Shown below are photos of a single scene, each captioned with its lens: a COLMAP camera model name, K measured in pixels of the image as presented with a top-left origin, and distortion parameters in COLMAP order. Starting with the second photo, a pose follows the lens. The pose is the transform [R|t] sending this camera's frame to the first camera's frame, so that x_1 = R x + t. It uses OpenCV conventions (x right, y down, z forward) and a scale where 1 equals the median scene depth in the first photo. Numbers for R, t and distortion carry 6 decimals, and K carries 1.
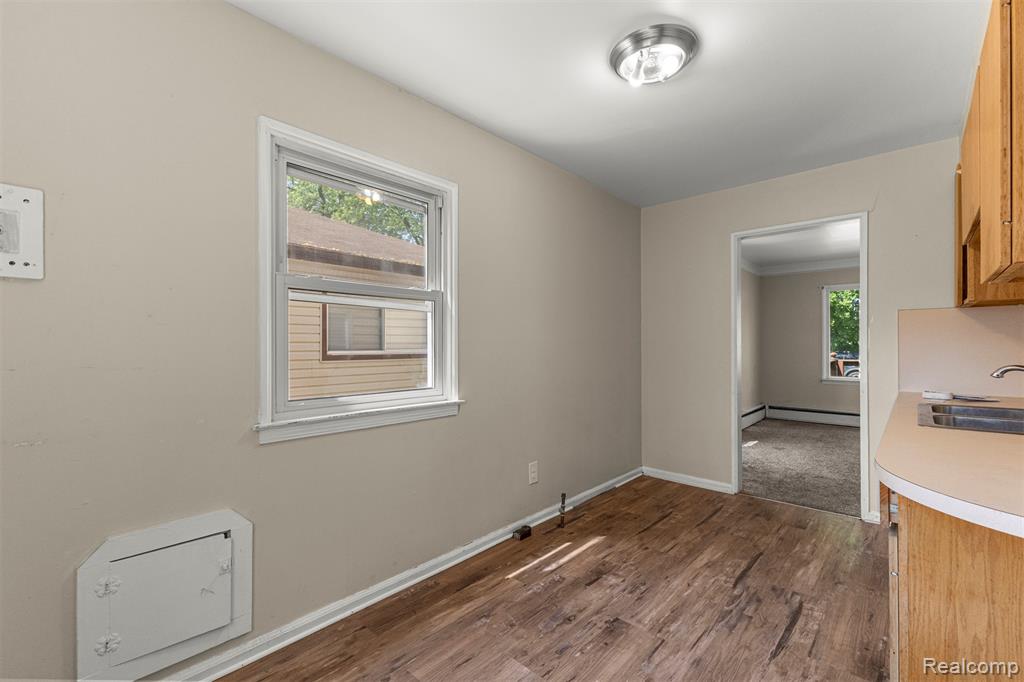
lens RADIAL K [[444.2, 0, 514.3], [0, 444.2, 347.6], [0, 0, 1]] dist [0.009127, -0.001365]
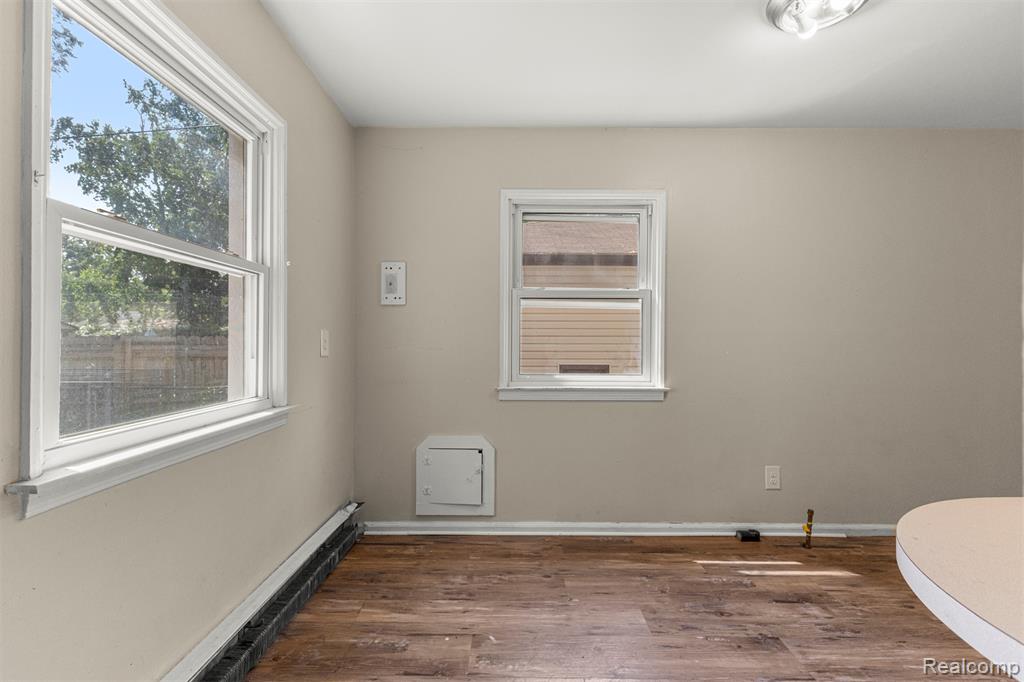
lens RADIAL K [[444.2, 0, 509.2], [0, 444.2, 341.5], [0, 0, 1]] dist [0.009127, -0.001365]
pose [[0.668450, 0.011912, -0.743662, 0.471153], [-0.007437, 0.999929, 0.009332, -0.002329], [0.743720, -0.000707, 0.668491, -0.015179]]
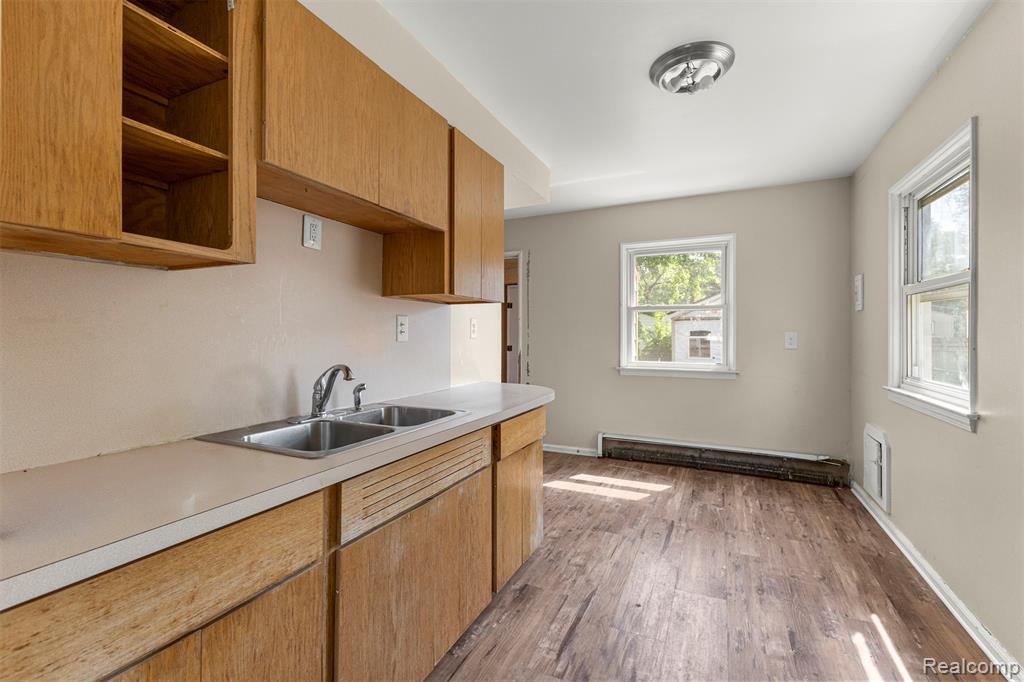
lens RADIAL K [[444.2, 0, 511.9], [0, 444.2, 335.5], [0, 0, 1]] dist [0.009127, -0.001365]
pose [[-0.956307, 0.007421, -0.292272, 0.887315], [0.004576, 0.999935, 0.010418, -0.021590], [0.292330, 0.008625, -0.956279, 1.623185]]
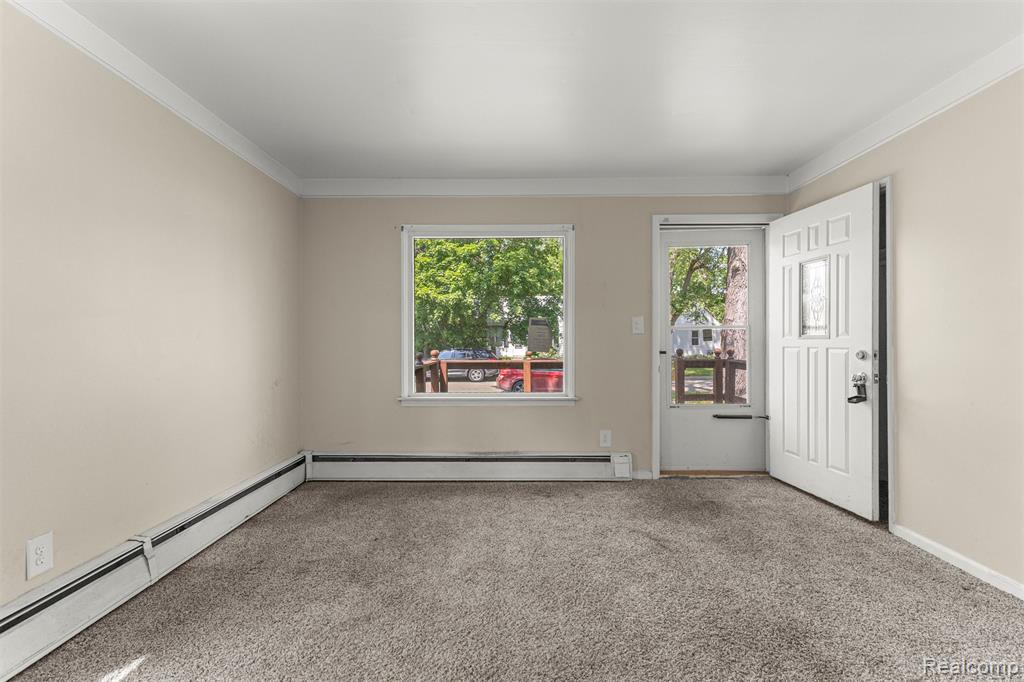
lens RADIAL K [[444.2, 0, 515.8], [0, 444.2, 331.3], [0, 0, 1]] dist [0.009127, -0.001365]
pose [[0.743510, 0.019724, 0.668434, 1.294533], [-0.000591, 0.999584, -0.028838, 0.016544], [-0.668724, 0.021046, 0.743212, 1.519243]]
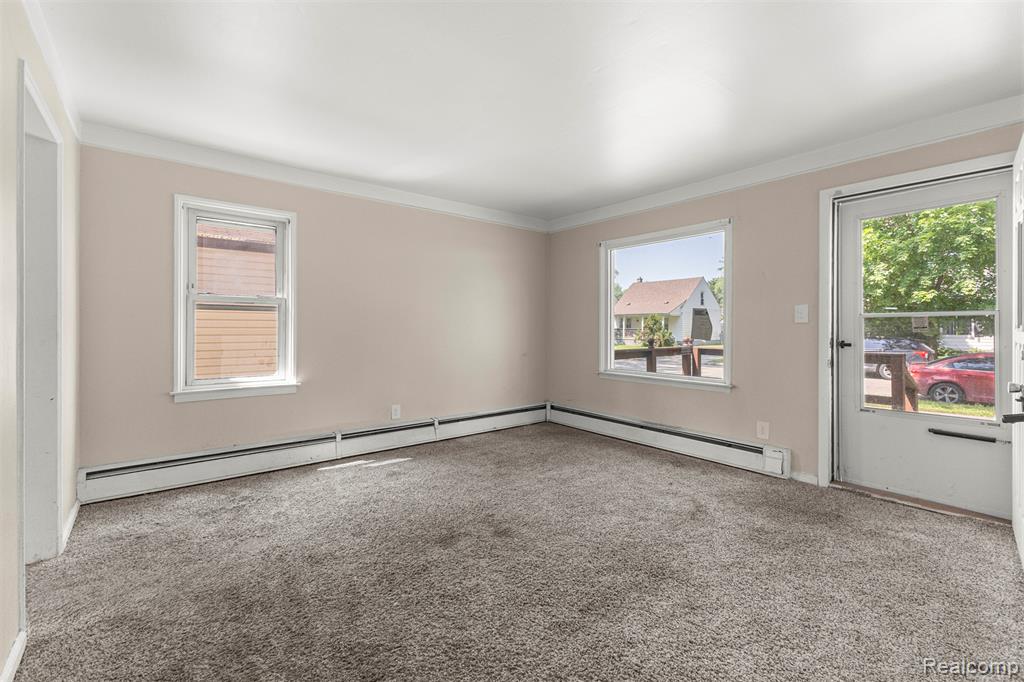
lens RADIAL K [[444.2, 0, 517.3], [0, 444.2, 322.9], [0, 0, 1]] dist [0.009127, -0.001365]
pose [[0.989668, 0.008853, -0.143104, 1.989735], [-0.010254, 0.999906, -0.009052, -0.001377], [0.143011, 0.010426, 0.989666, 0.804983]]
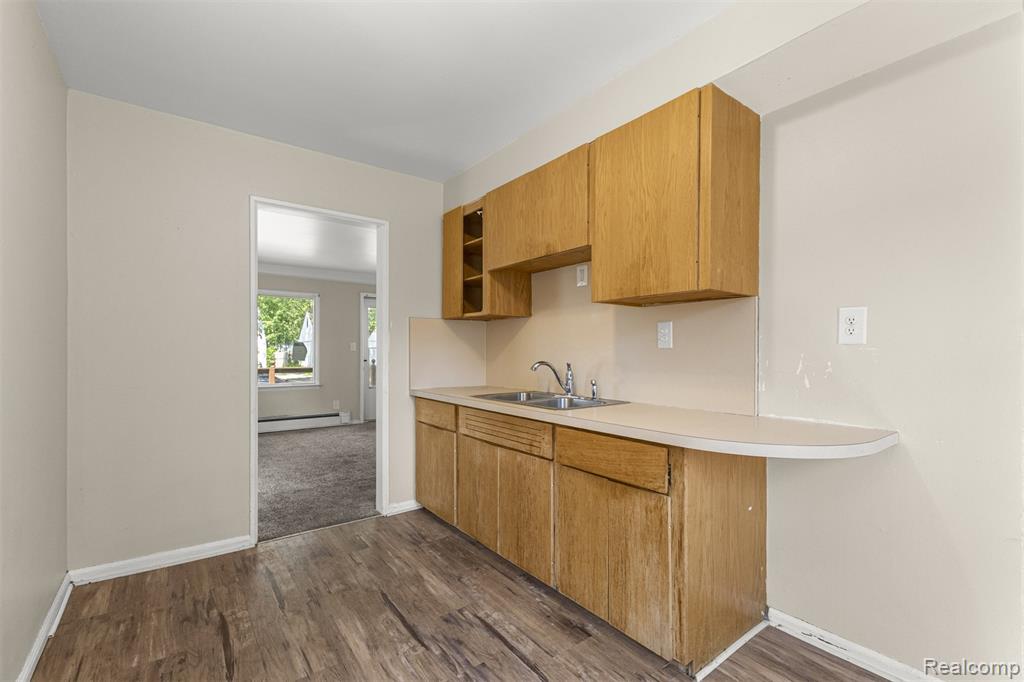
lens RADIAL K [[444.2, 0, 507.3], [0, 444.2, 359.4], [0, 0, 1]] dist [0.009127, -0.001365]
pose [[0.193807, -0.007846, 0.981008, -0.251503], [0.004898, 0.999963, 0.007030, 0.018529], [-0.981027, 0.003442, 0.193838, 0.697618]]
